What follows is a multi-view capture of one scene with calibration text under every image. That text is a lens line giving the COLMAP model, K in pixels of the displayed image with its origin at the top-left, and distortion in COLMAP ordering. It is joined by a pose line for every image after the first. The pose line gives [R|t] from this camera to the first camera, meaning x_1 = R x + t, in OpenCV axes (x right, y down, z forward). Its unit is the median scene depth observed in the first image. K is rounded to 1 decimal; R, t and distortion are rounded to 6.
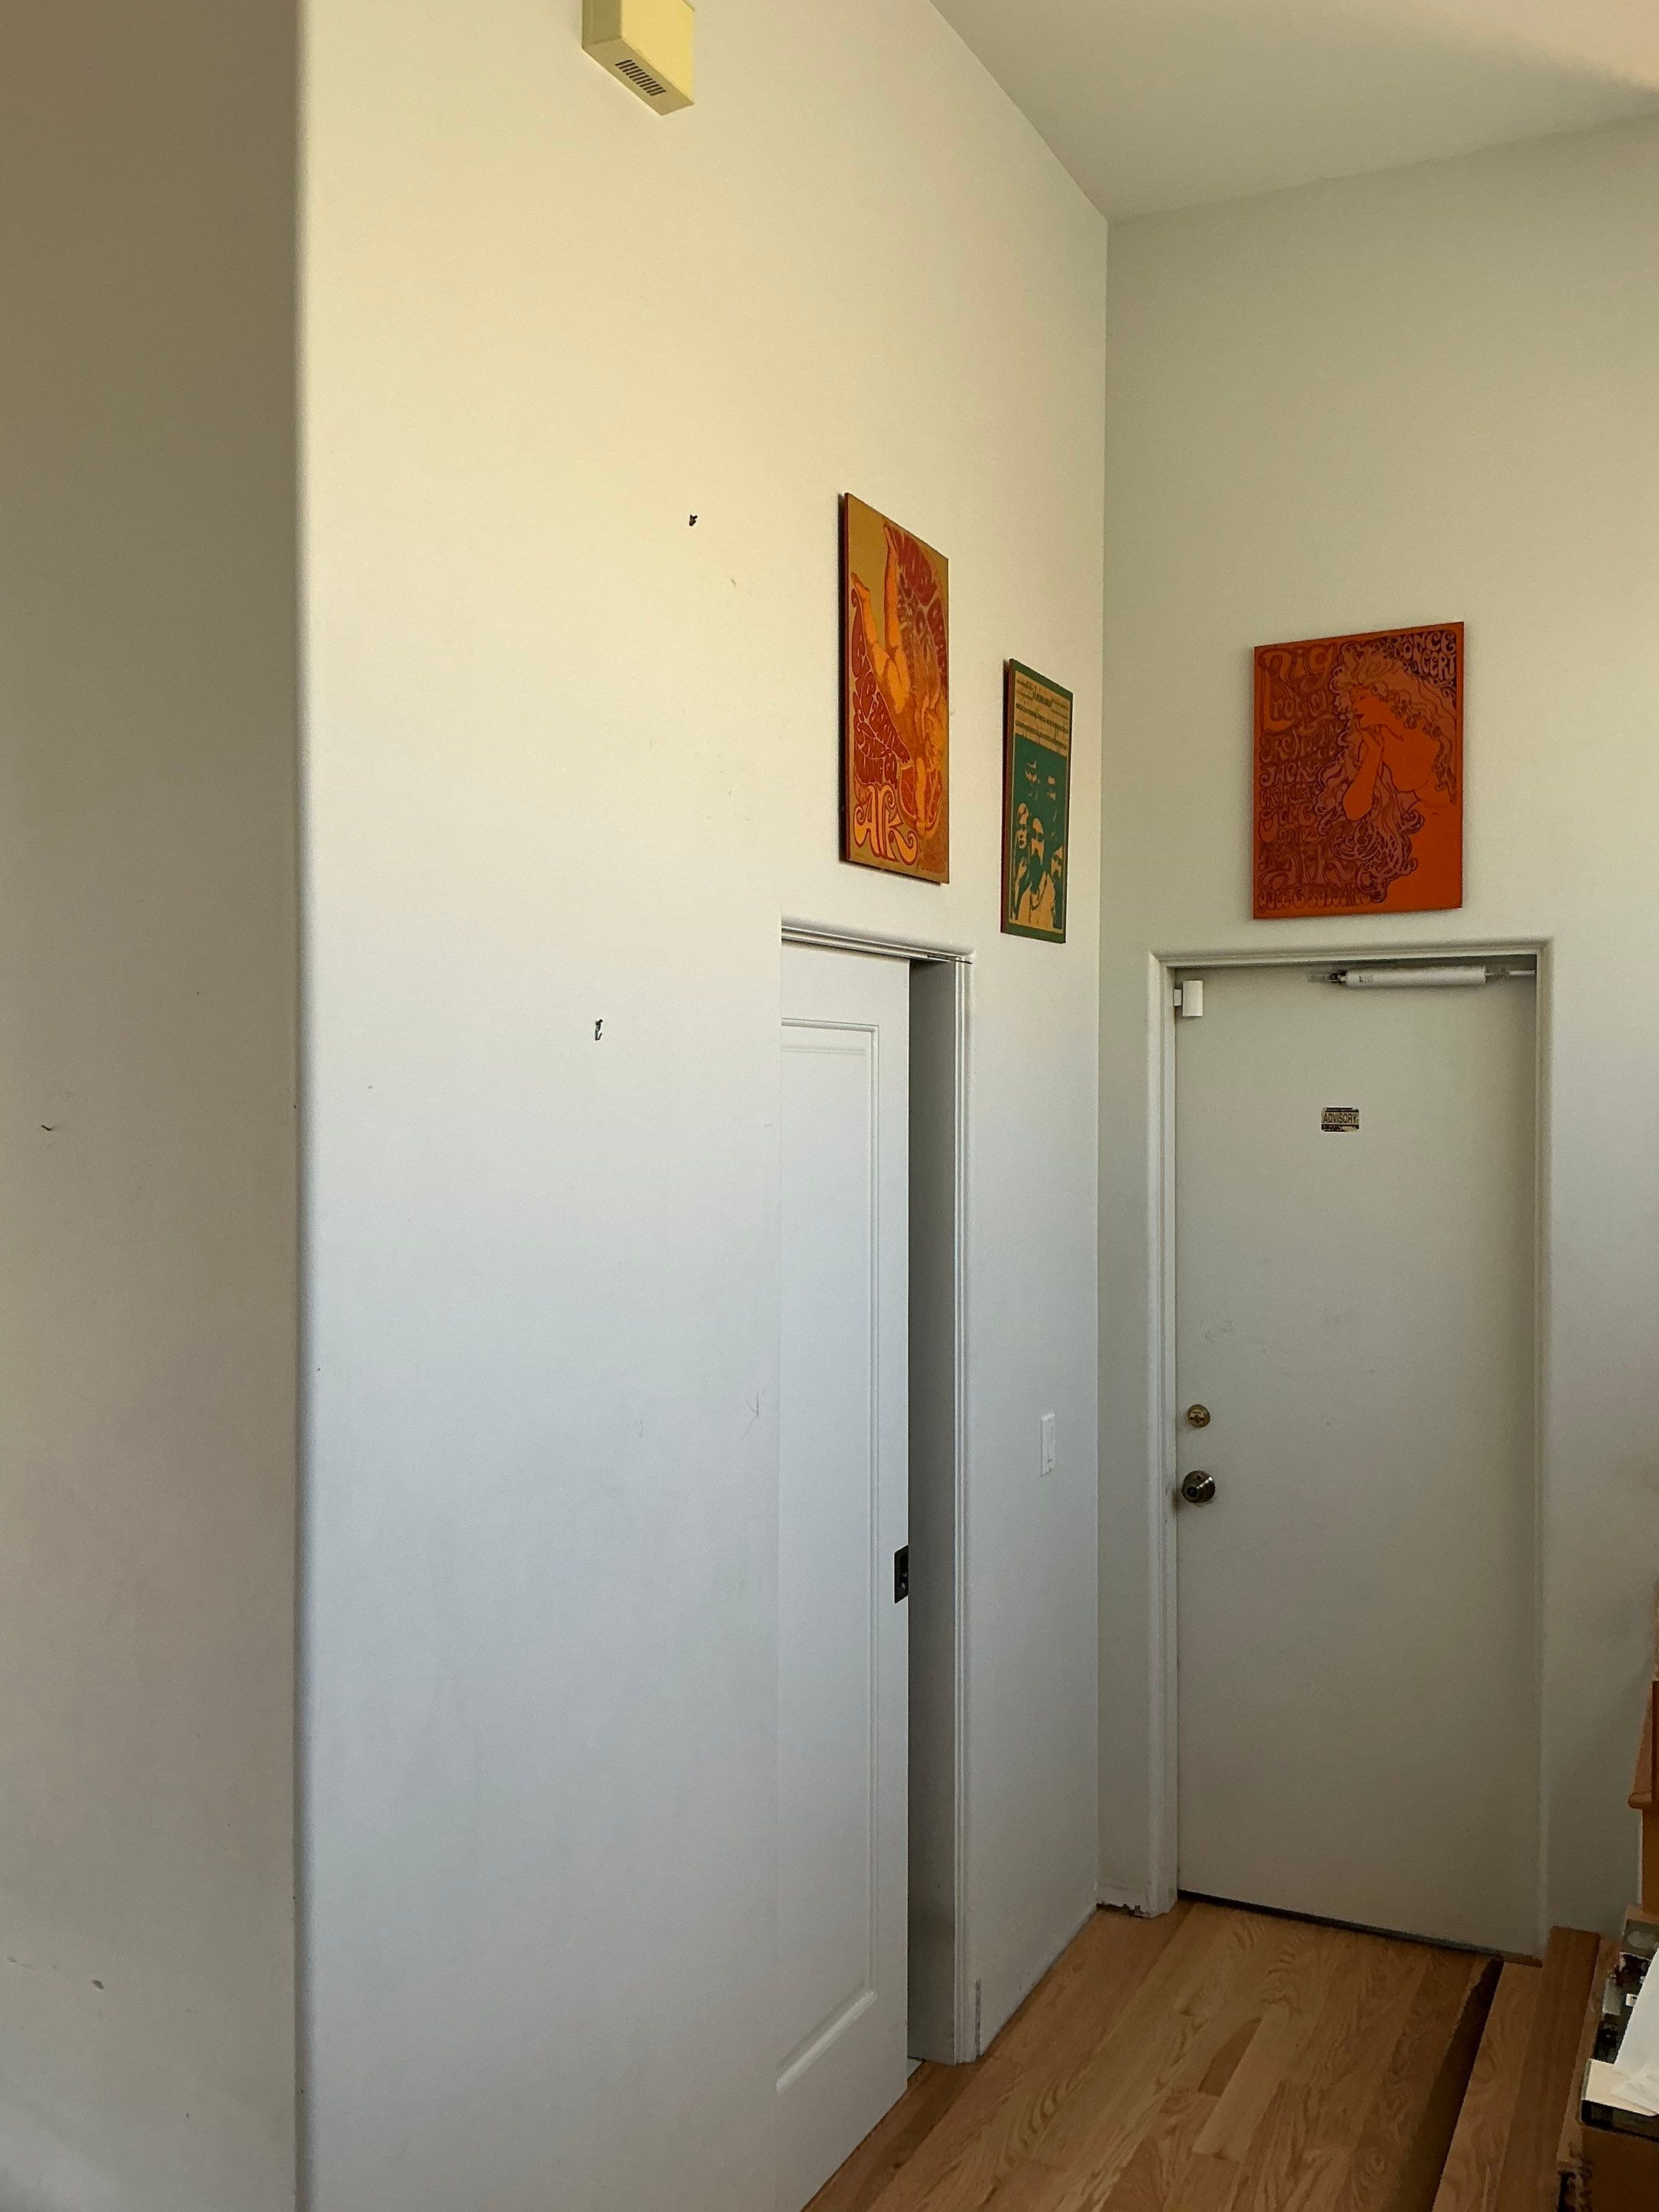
lens RADIAL K [[1919.8, 0, 768.3], [0, 1919.8, 1114.8], [0, 0, 1]] dist [0.040143, -0.089286]
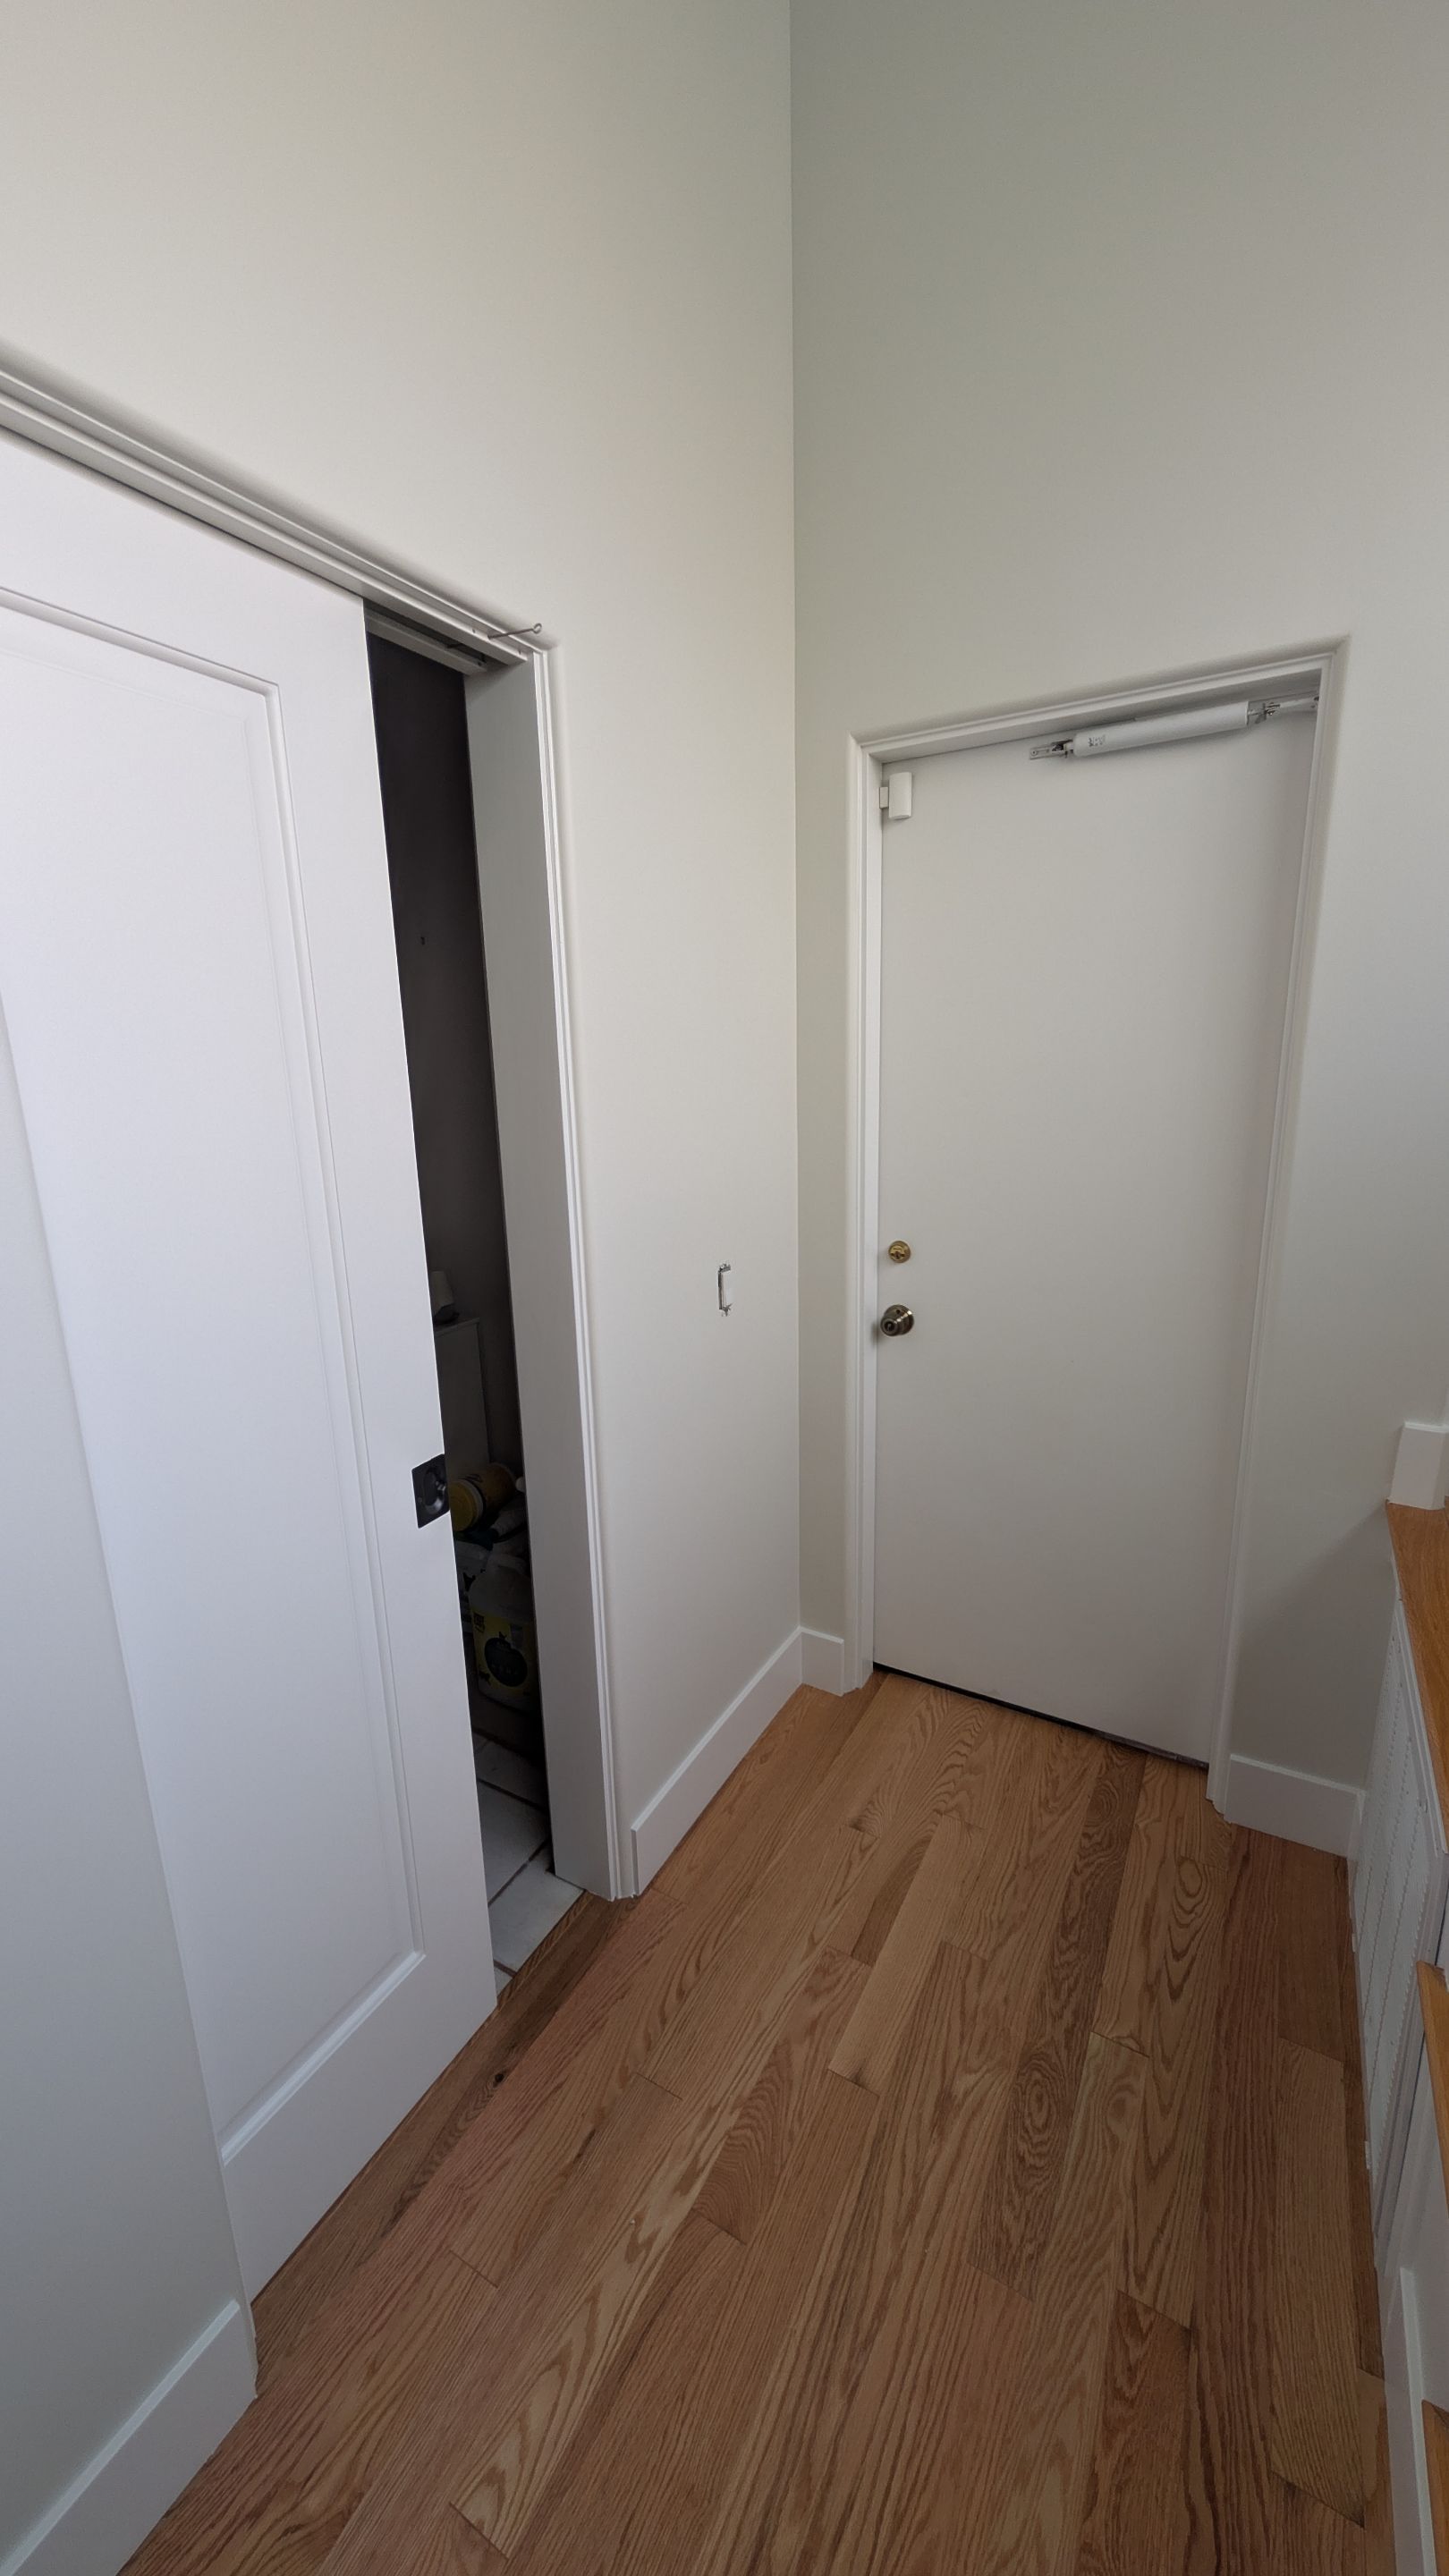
lens RADIAL K [[914.4, 0, 734.9], [0, 914.4, 1297.6], [0, 0, 1]] dist [0.023571, 0.000067]
pose [[0.998743, -0.010871, -0.048927, 0.183624], [0.020920, 0.977508, 0.209856, 0.088414], [0.045545, -0.210616, 0.976507, 0.593855]]
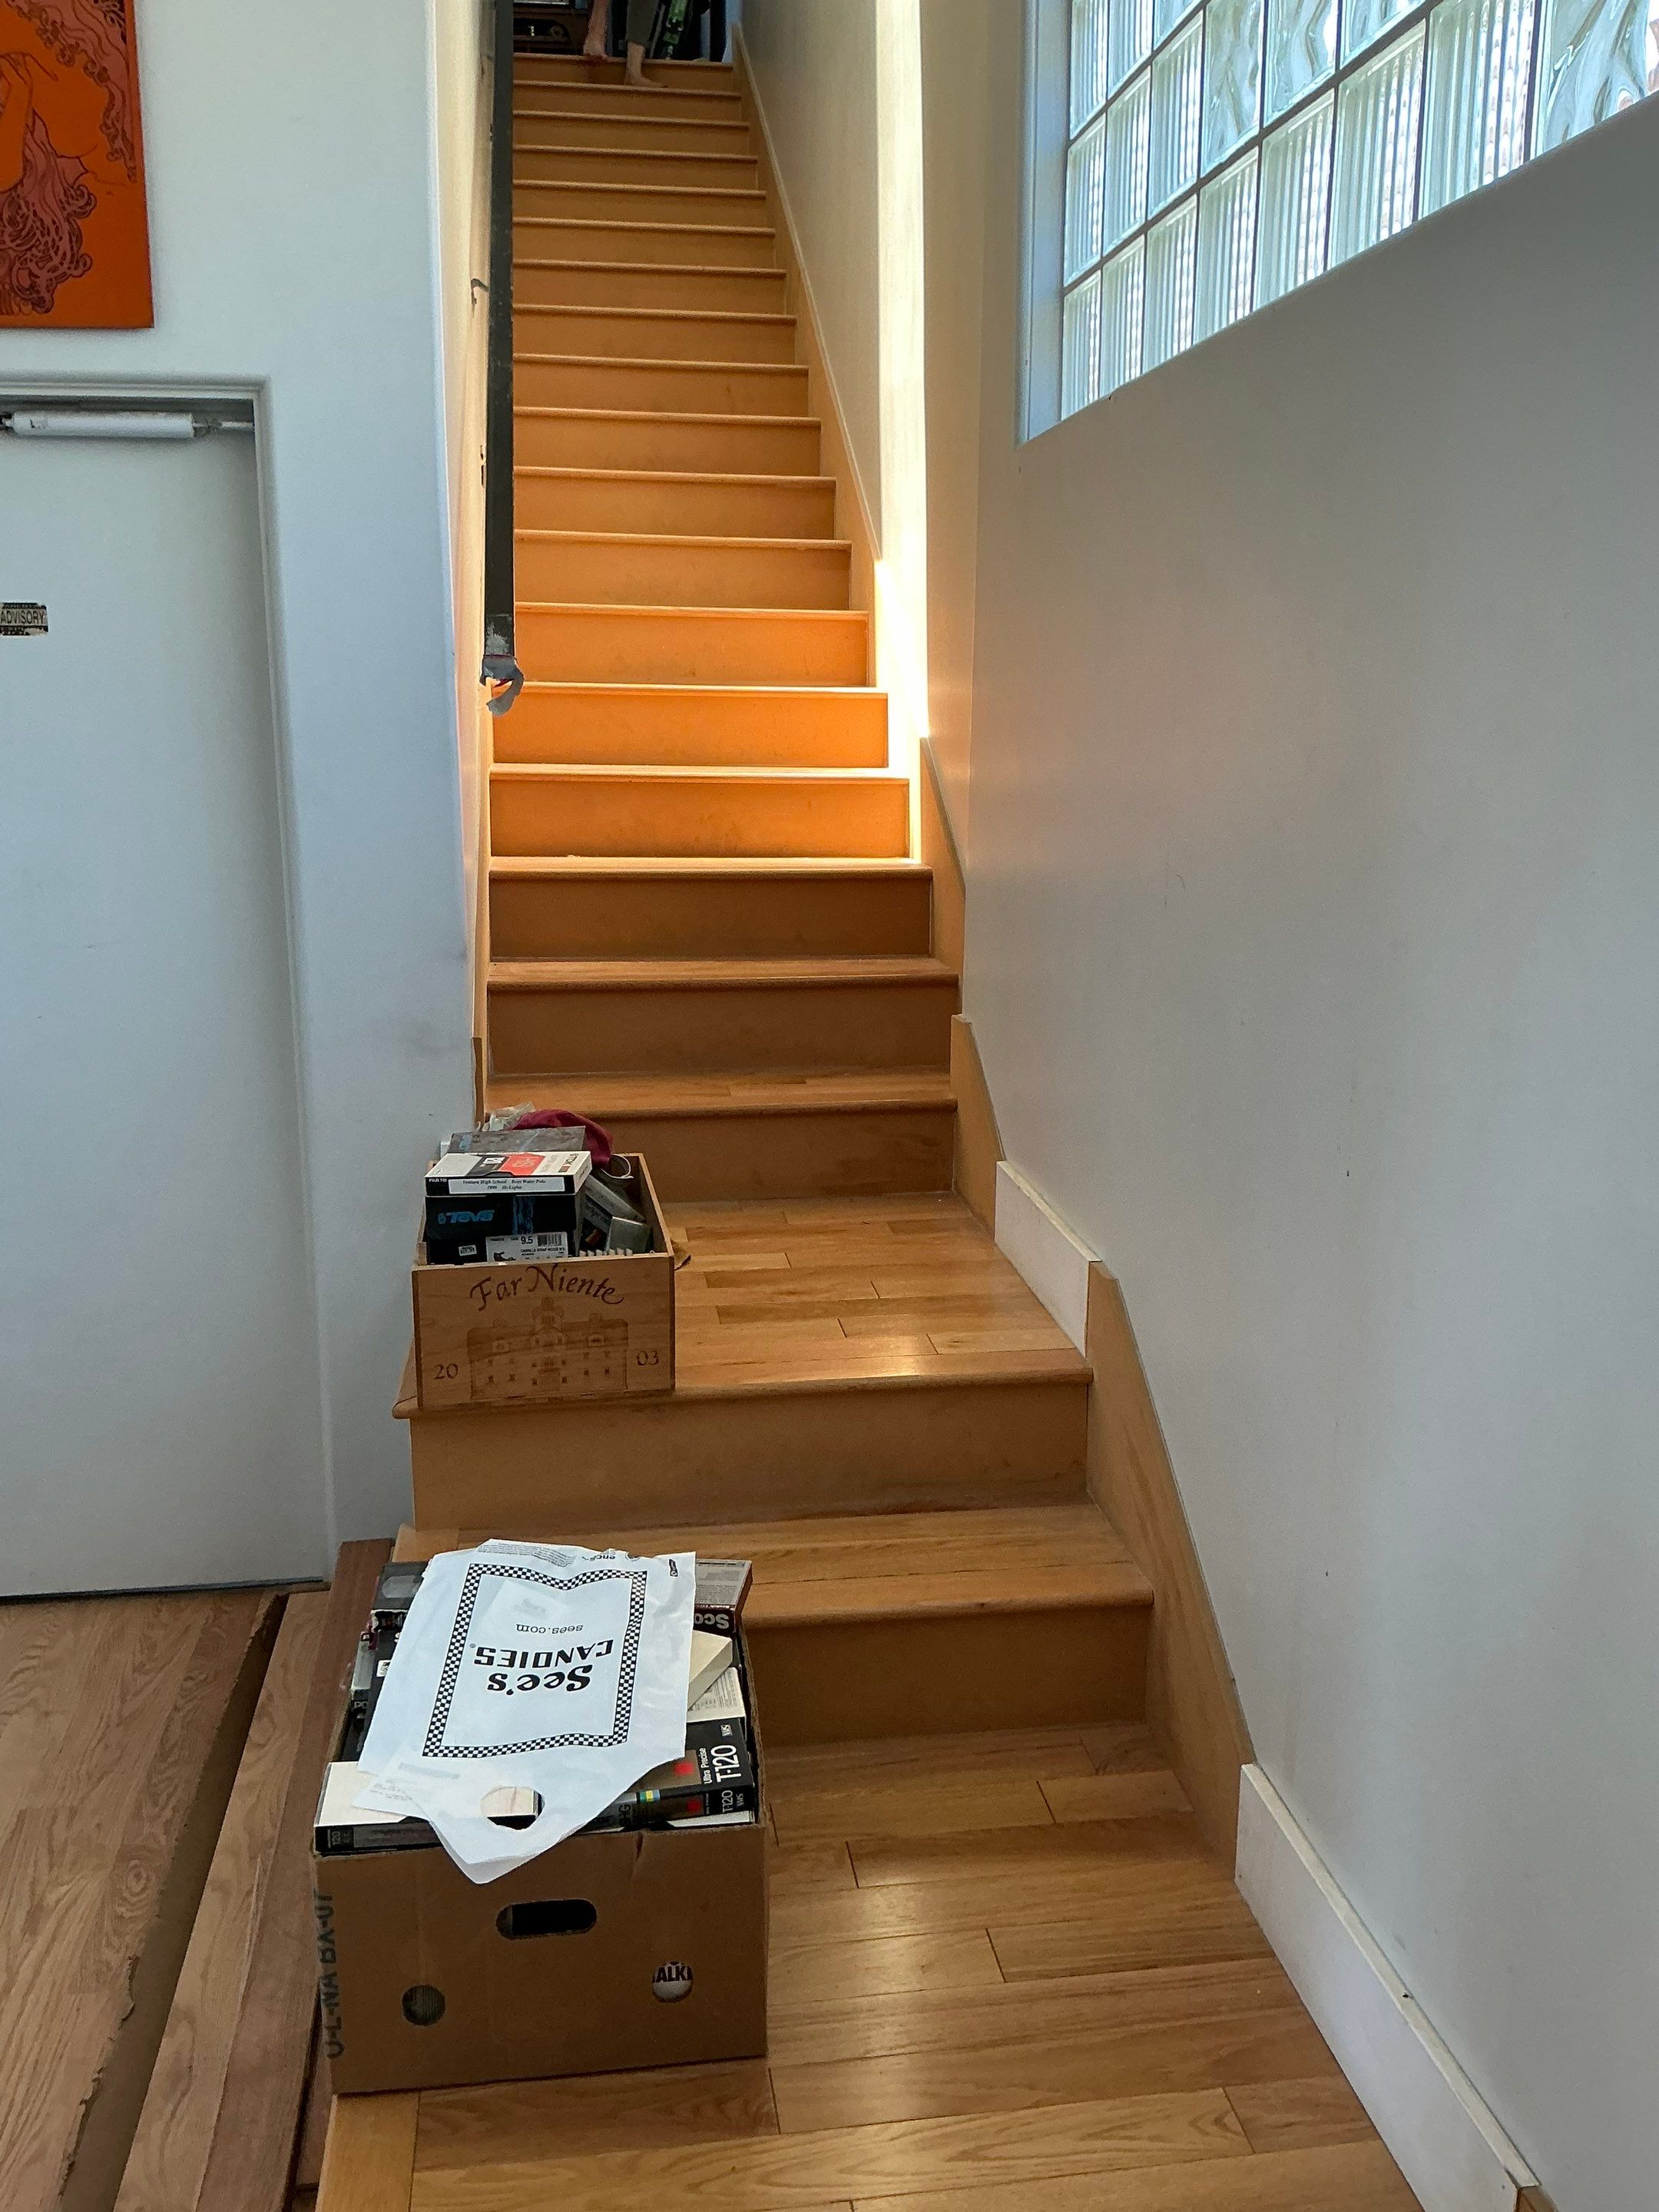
lens RADIAL K [[1919.8, 0, 838.7], [0, 1919.8, 1123.2], [0, 0, 1]] dist [0.040143, -0.089286]
pose [[0.817639, -0.121188, 0.562832, 0.120806], [0.001079, 0.977916, 0.208996, 0.044050], [-0.575730, -0.170275, 0.799713, 0.189605]]
